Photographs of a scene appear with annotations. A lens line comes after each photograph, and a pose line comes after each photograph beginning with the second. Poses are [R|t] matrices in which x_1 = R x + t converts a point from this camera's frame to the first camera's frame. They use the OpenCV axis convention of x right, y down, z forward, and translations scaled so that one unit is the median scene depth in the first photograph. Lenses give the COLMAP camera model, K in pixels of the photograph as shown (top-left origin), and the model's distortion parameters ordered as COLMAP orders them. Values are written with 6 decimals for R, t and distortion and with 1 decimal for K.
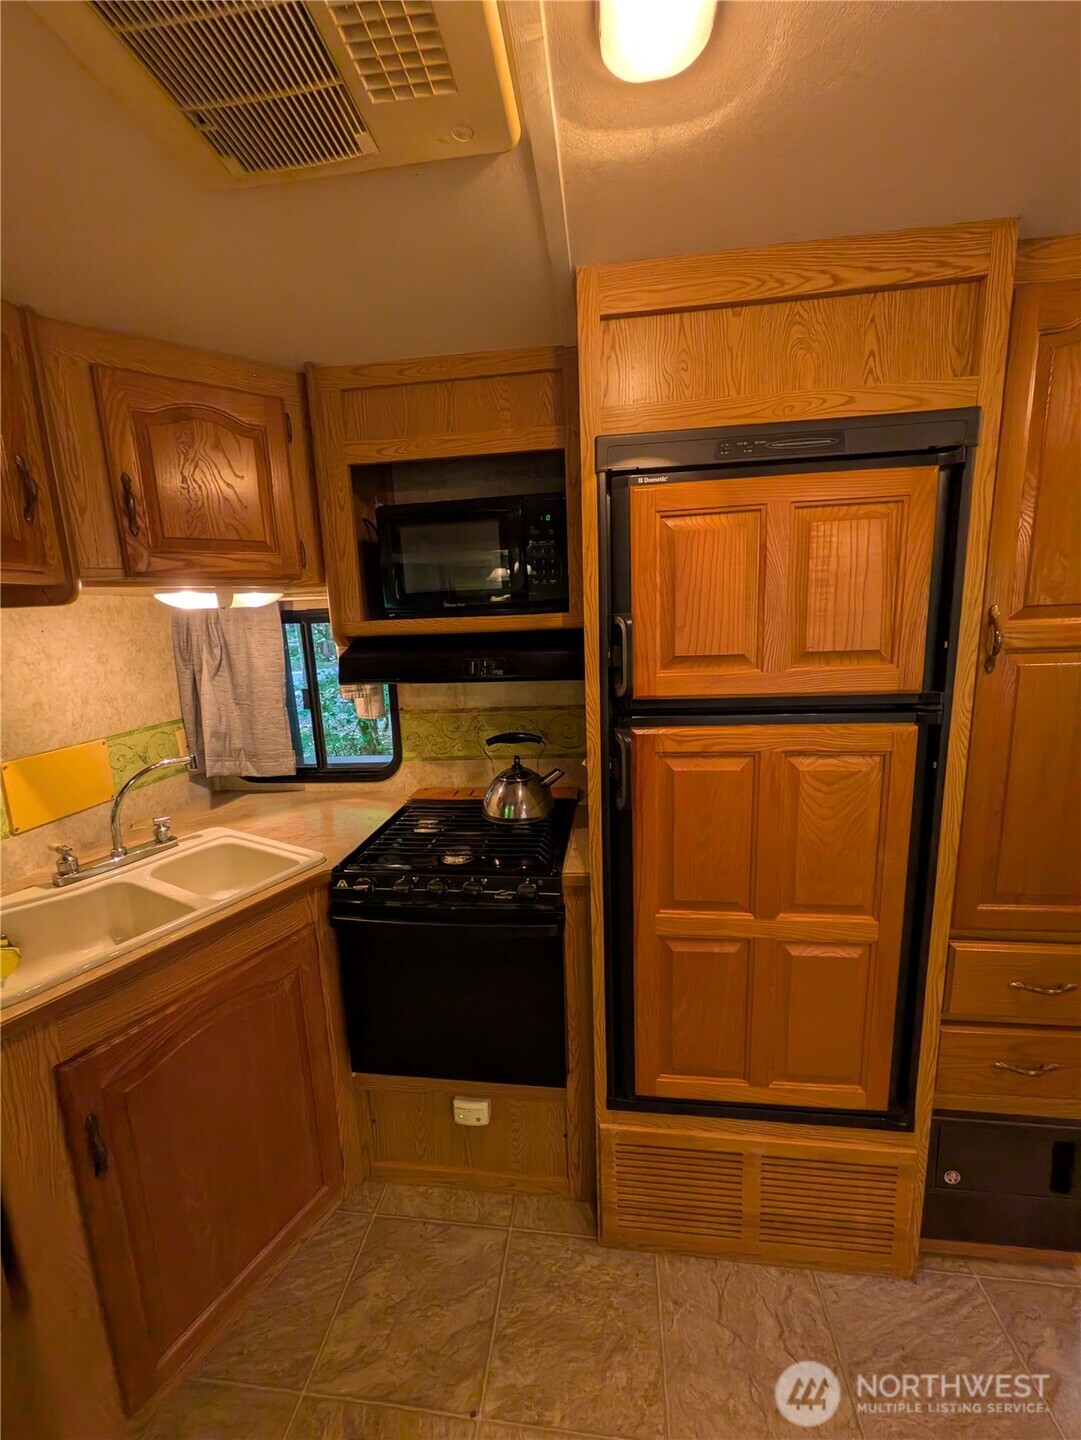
lens RADIAL K [[569.1, 0, 540.0], [0, 569.1, 719.8], [0, 0, 1]] dist [-0.001402, 0.000376]
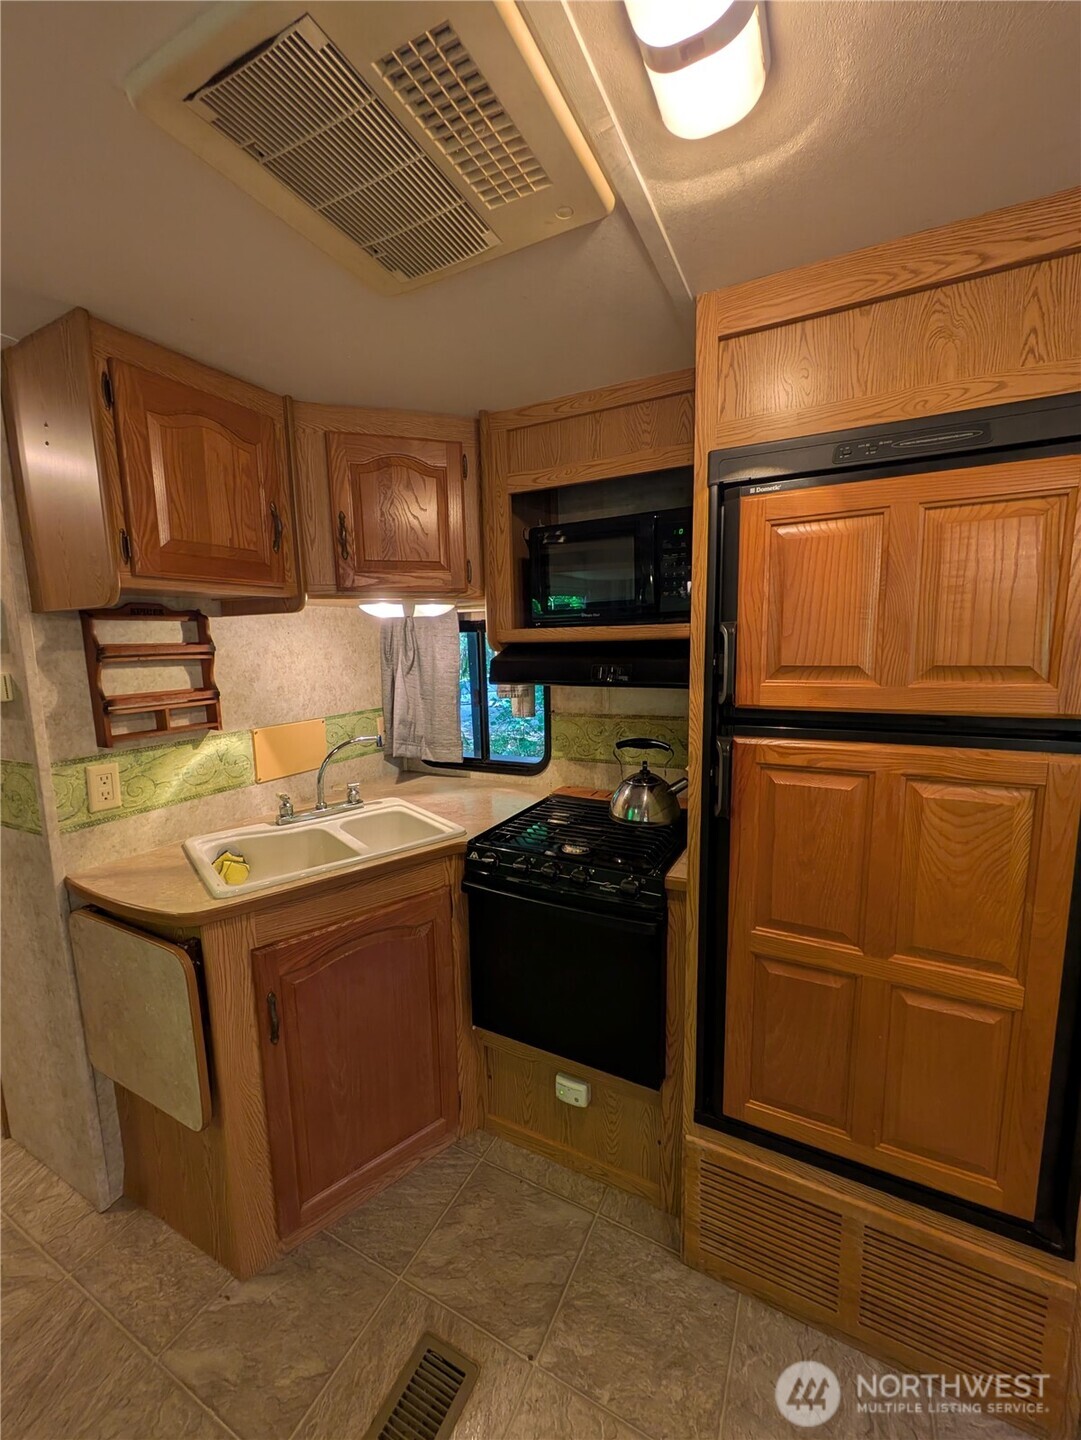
lens RADIAL K [[567.6, 0, 540.5], [0, 567.6, 720.0], [0, 0, 1]] dist [-0.000658, -0.000464]
pose [[0.938734, 0.067546, -0.337960, 0.158742], [-0.076927, 0.996932, -0.014425, 0.023386], [0.335949, 0.039540, 0.941050, -0.047955]]
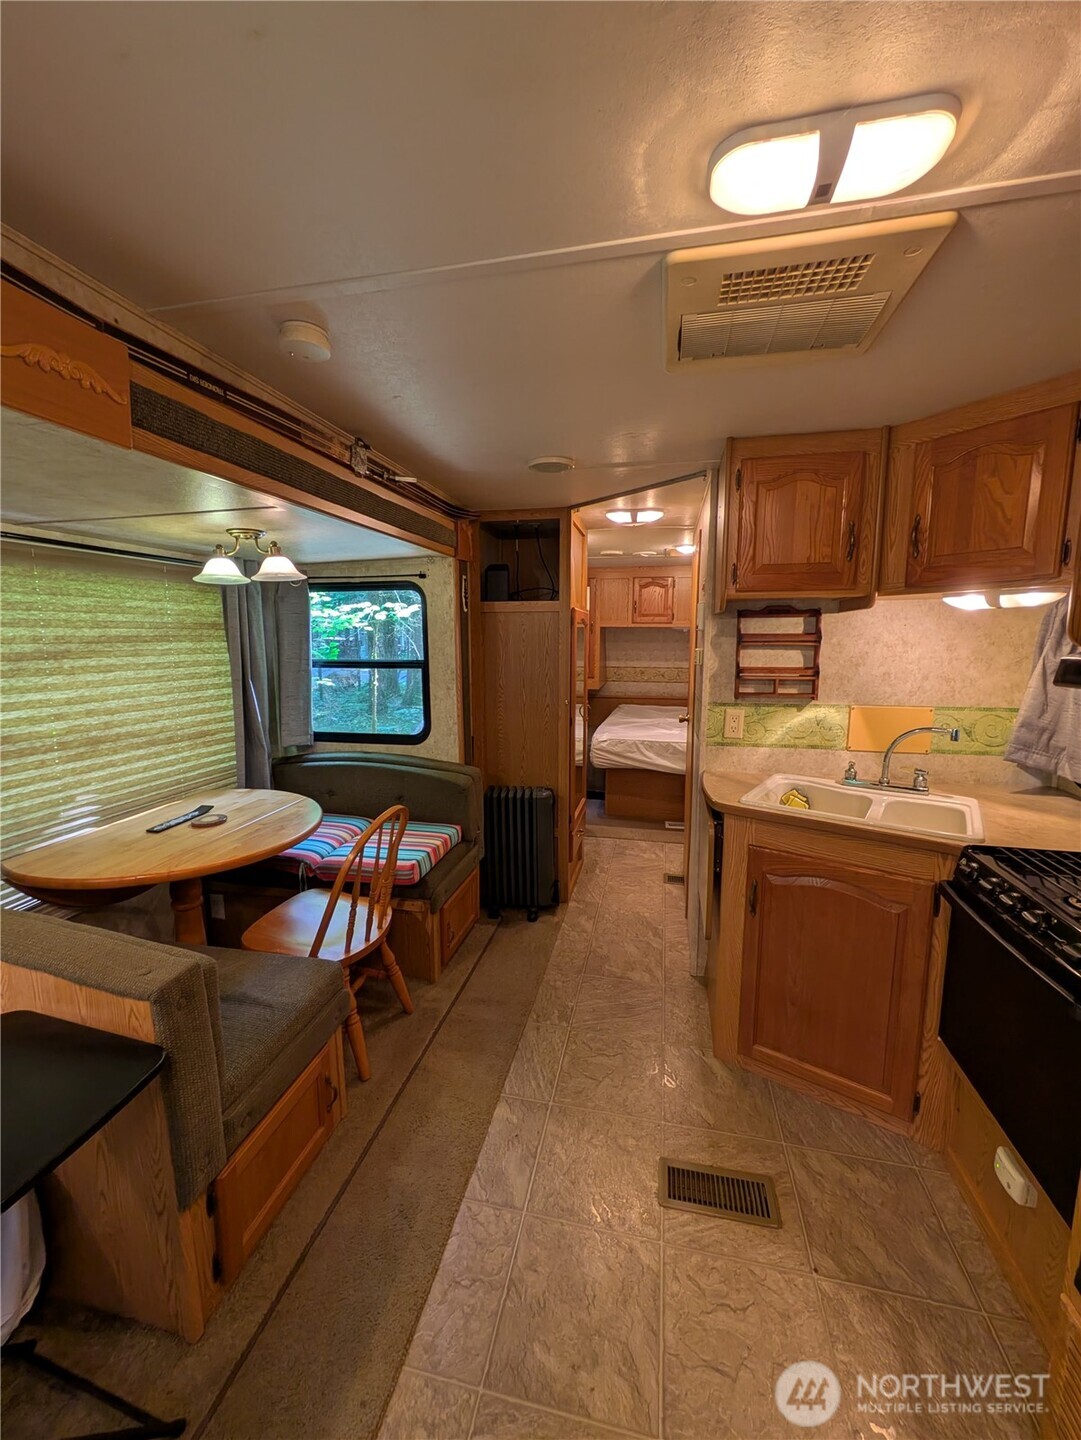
lens RADIAL K [[567.6, 0, 540.5], [0, 567.6, 720.0], [0, 0, 1]] dist [-0.000658, -0.000464]
pose [[-0.089872, 0.179094, -0.979719, 0.795266], [-0.172076, 0.966114, 0.192392, -0.045792], [0.980976, 0.185876, -0.056009, 0.234160]]
